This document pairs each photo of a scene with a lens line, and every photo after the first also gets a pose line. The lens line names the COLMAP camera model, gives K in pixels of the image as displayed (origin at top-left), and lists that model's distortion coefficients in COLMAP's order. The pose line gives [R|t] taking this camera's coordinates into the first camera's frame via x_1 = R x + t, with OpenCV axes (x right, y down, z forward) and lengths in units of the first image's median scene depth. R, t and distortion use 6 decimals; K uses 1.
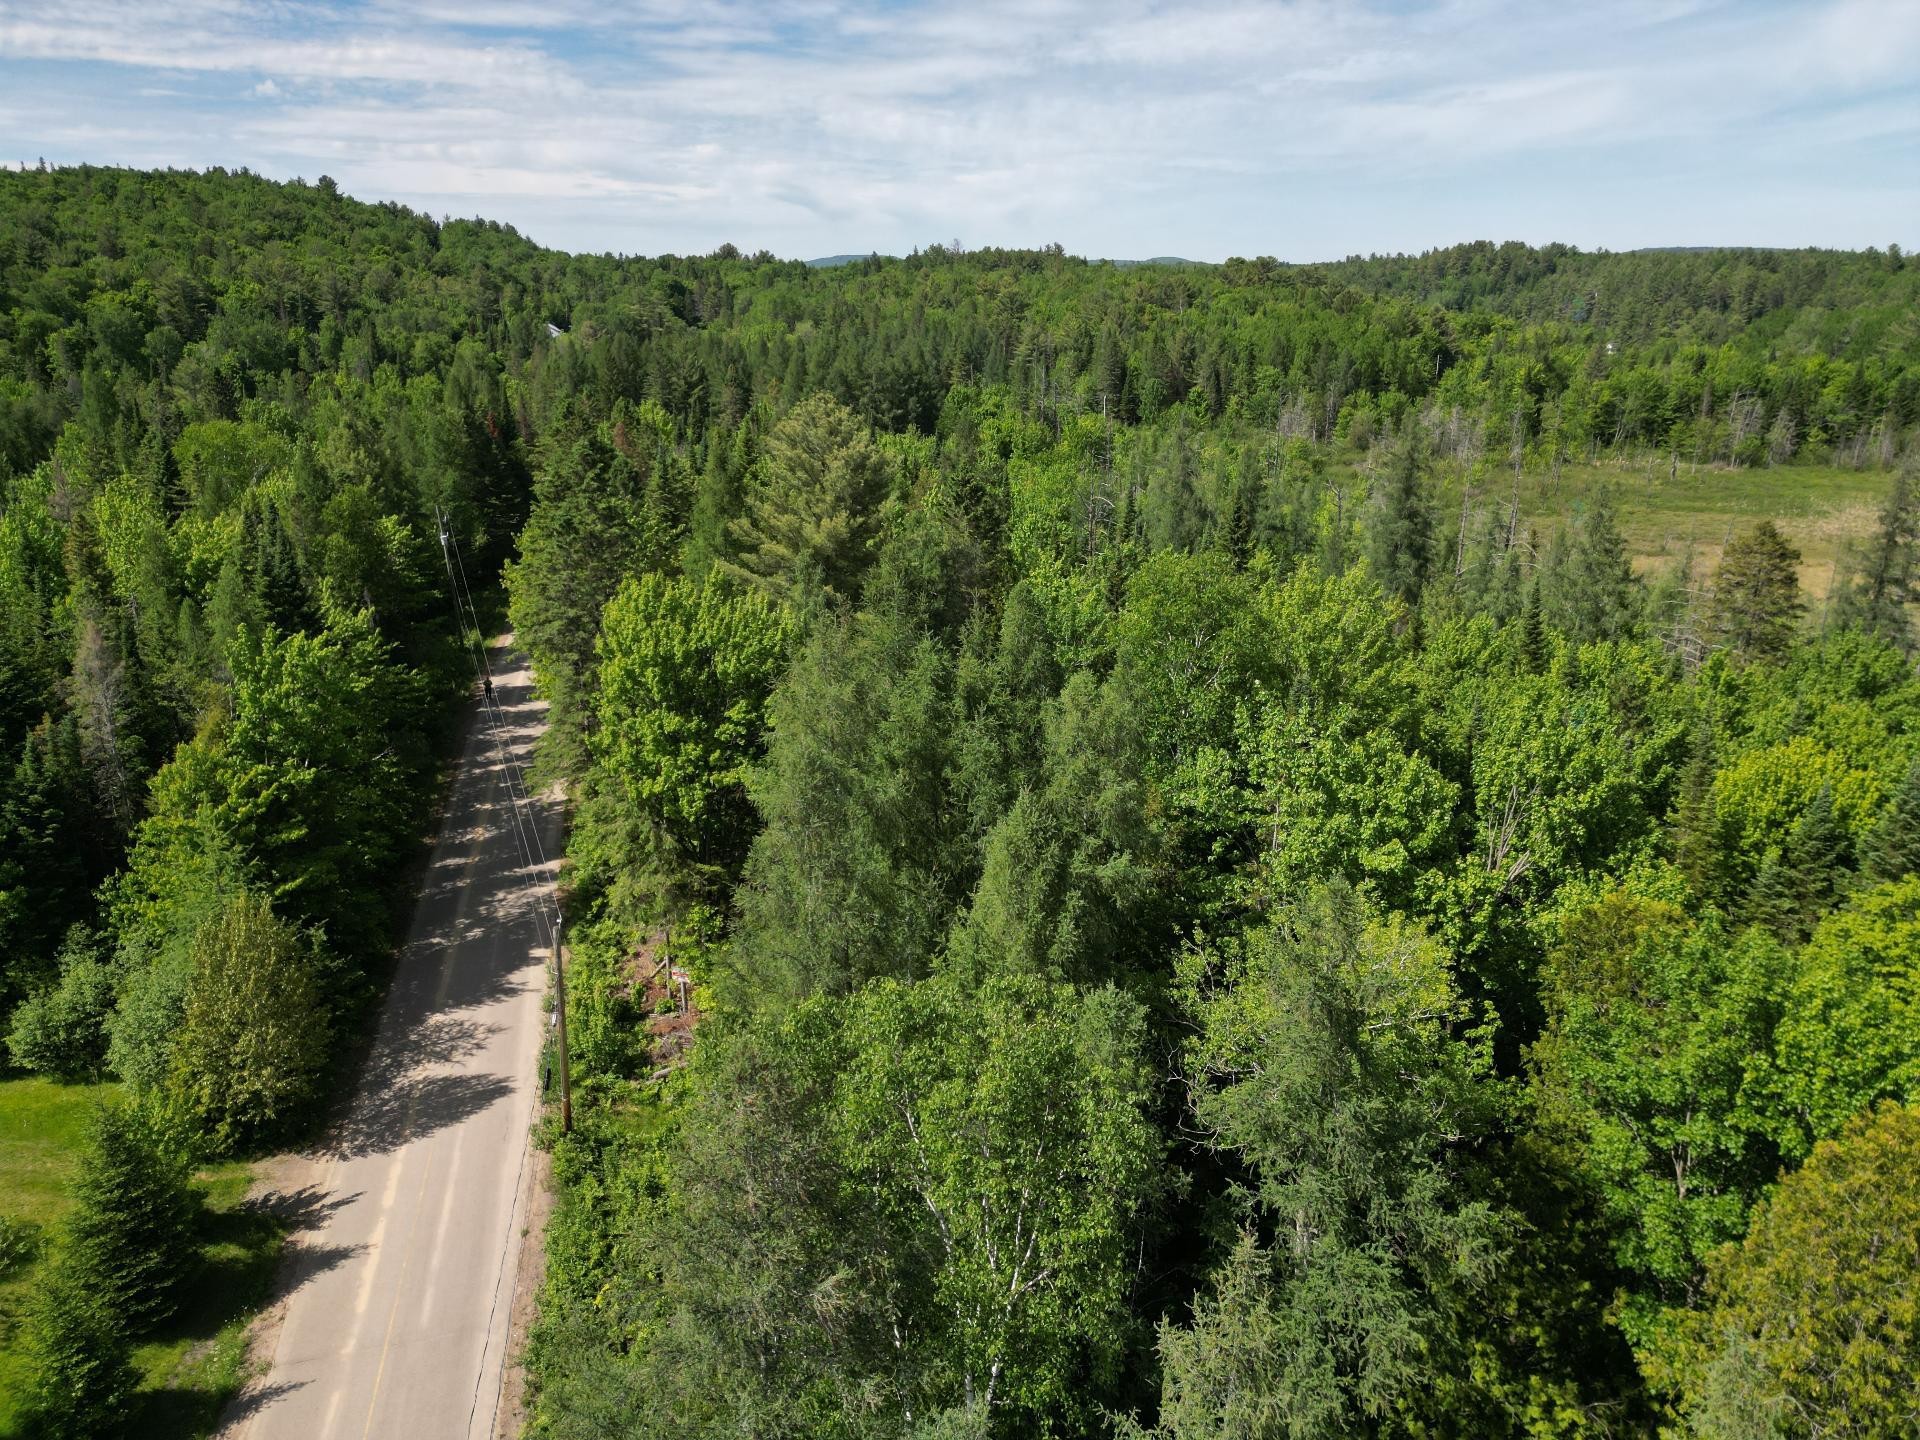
lens RADIAL K [[1341.0, 0, 939.7], [0, 1341.0, 724.0], [0, 0, 1]] dist [0.062004, -0.055831]
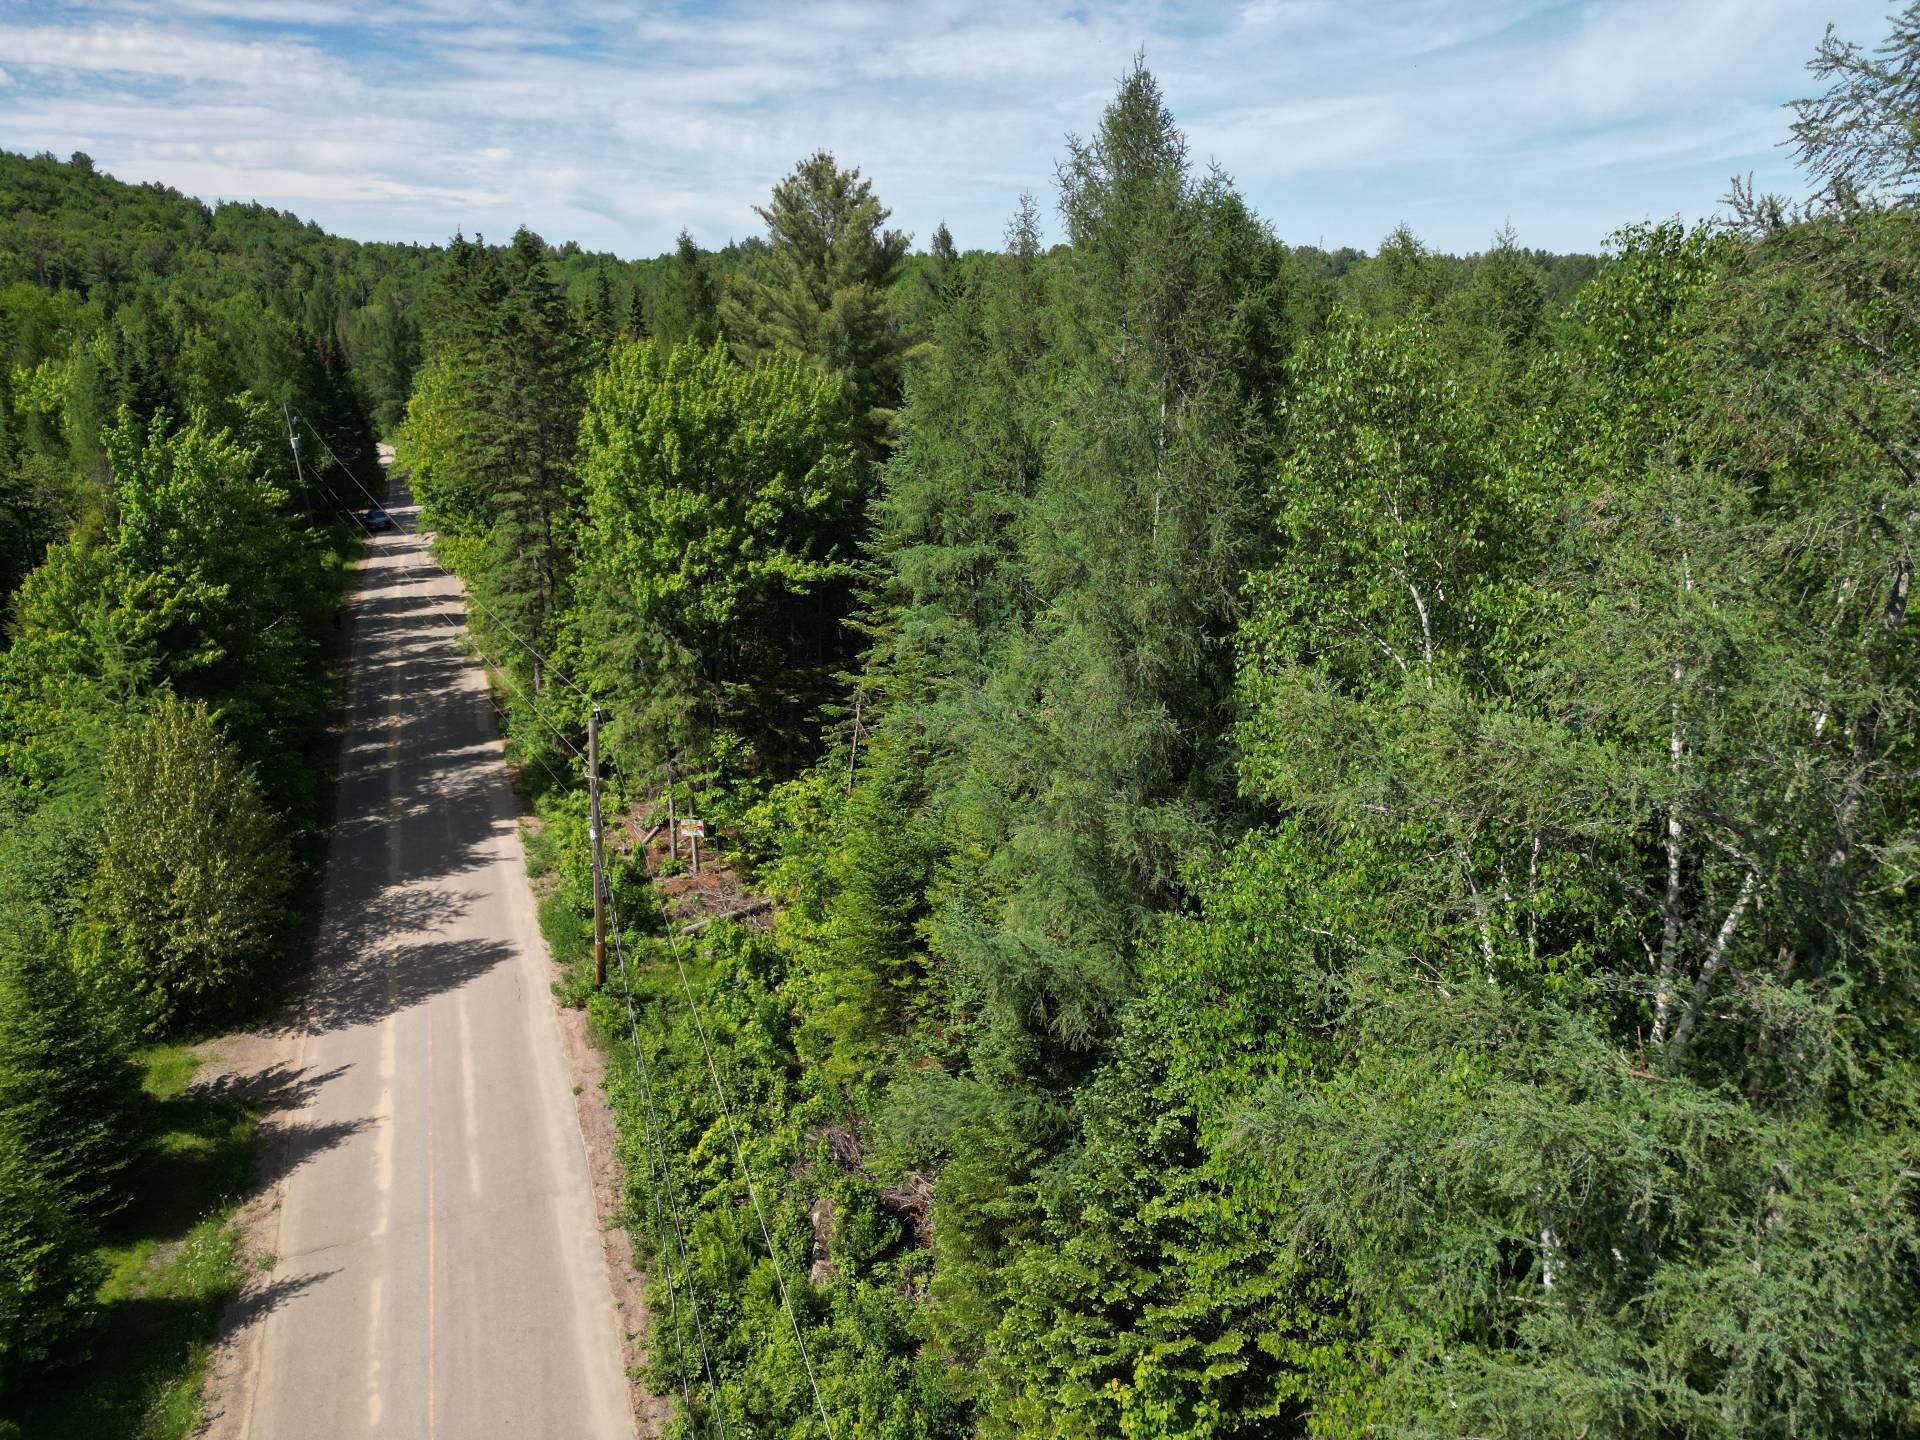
lens RADIAL K [[1279.6, 0, 909.7], [0, 1279.6, 795.1], [0, 0, 1]] dist [0.015117, -0.011851]
pose [[0.986491, -0.035748, 0.159866, -0.194438], [0.035041, 0.999360, 0.007241, 0.172827], [-0.160023, -0.001542, 0.987112, 0.188391]]
